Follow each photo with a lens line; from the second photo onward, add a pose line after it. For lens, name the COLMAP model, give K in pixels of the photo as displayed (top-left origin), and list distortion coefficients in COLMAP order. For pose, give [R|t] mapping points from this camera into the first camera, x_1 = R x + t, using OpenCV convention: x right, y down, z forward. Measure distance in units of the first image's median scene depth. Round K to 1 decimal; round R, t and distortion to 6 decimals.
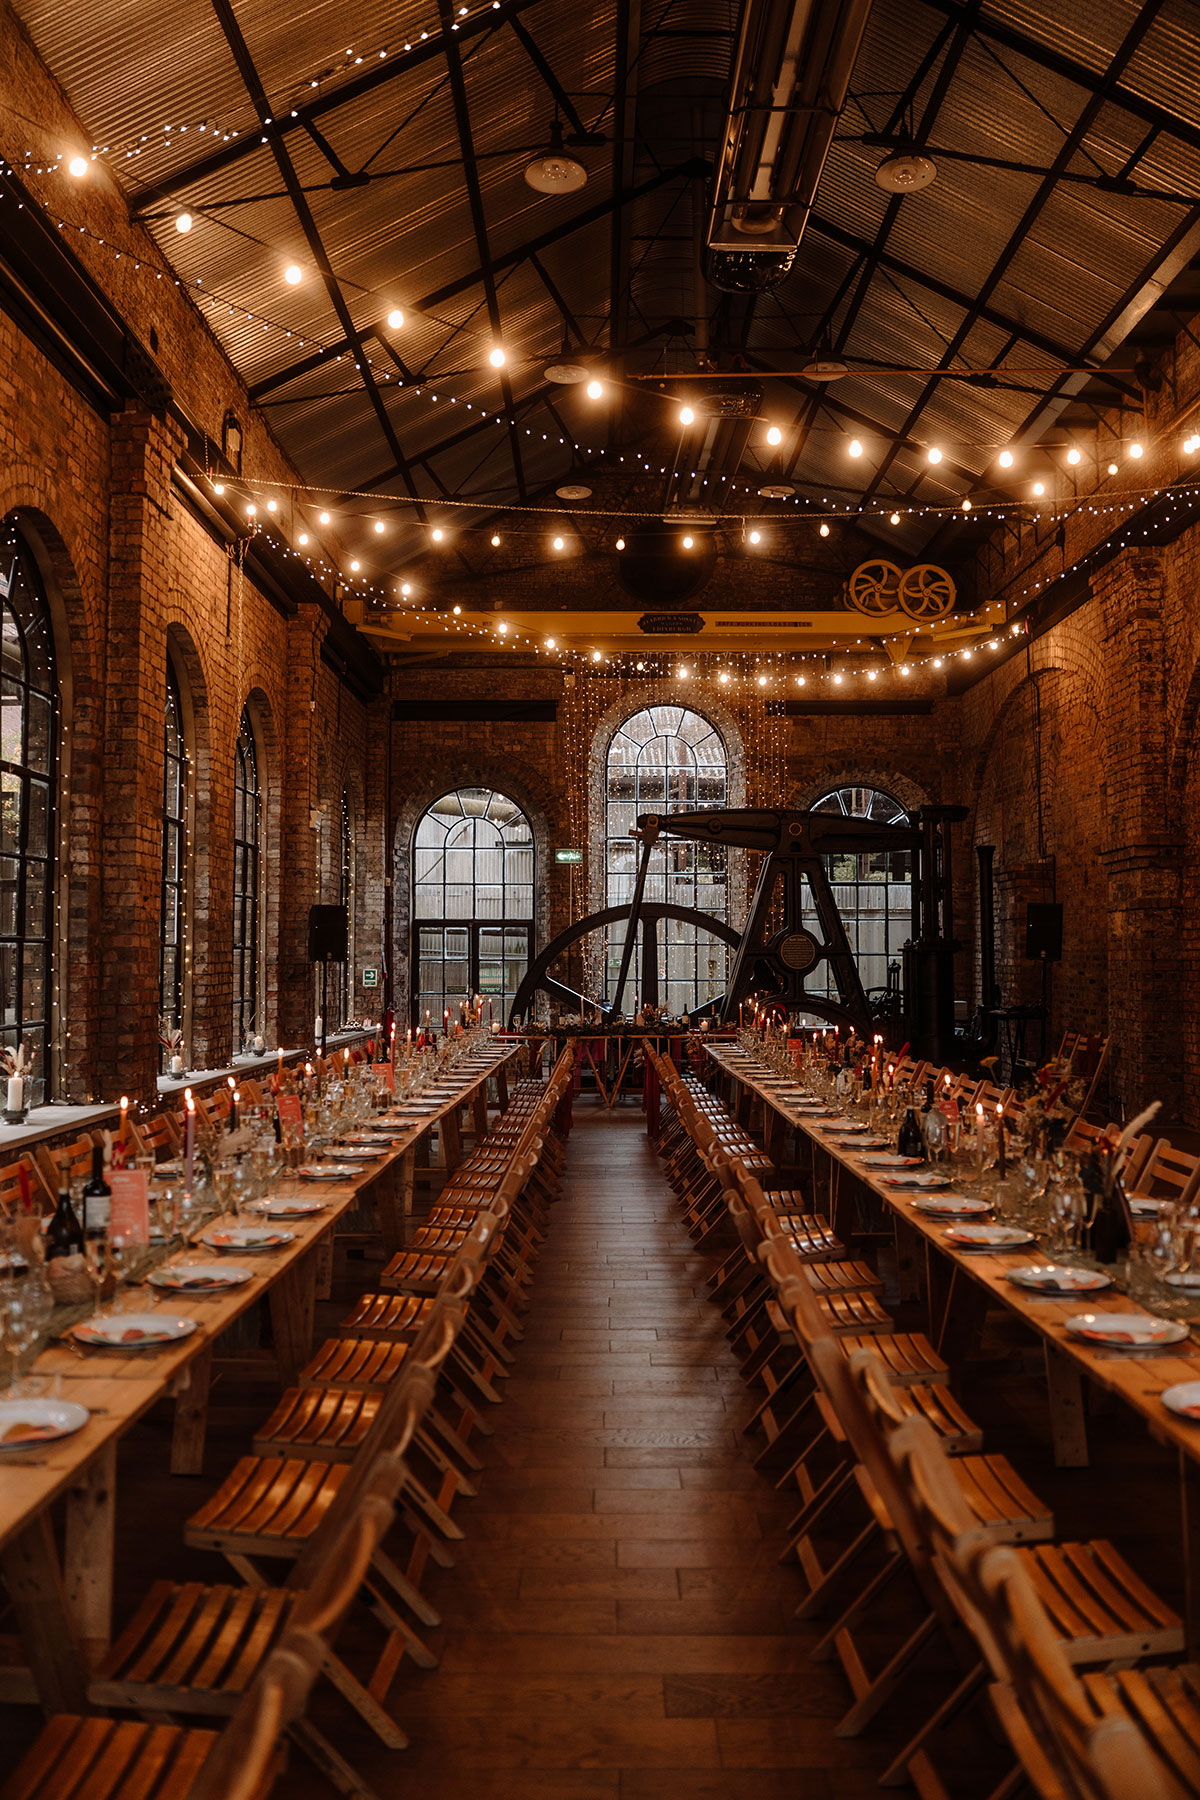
lens RADIAL K [[1589.0, 0, 604.9], [0, 1589.0, 900.0], [0, 0, 1]] dist [-0.055034, 0.006914]
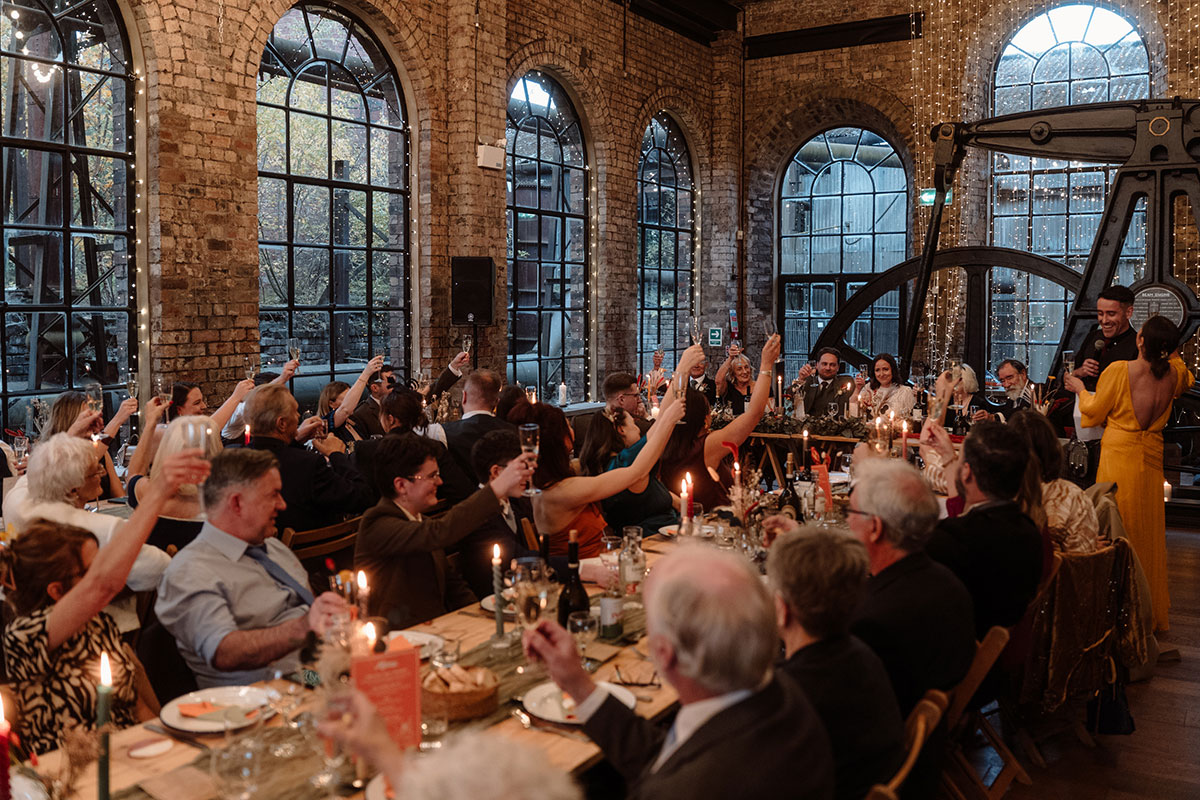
lens RADIAL K [[1059.3, 0, 601.3], [0, 1059.3, 393.4], [0, 0, 1]] dist [-0.055034, 0.006914]
pose [[0.834197, 0.043336, -0.549761, 0.145047], [0.021063, 0.993676, 0.110288, 0.011130], [0.551064, -0.103582, 0.828009, 0.433528]]
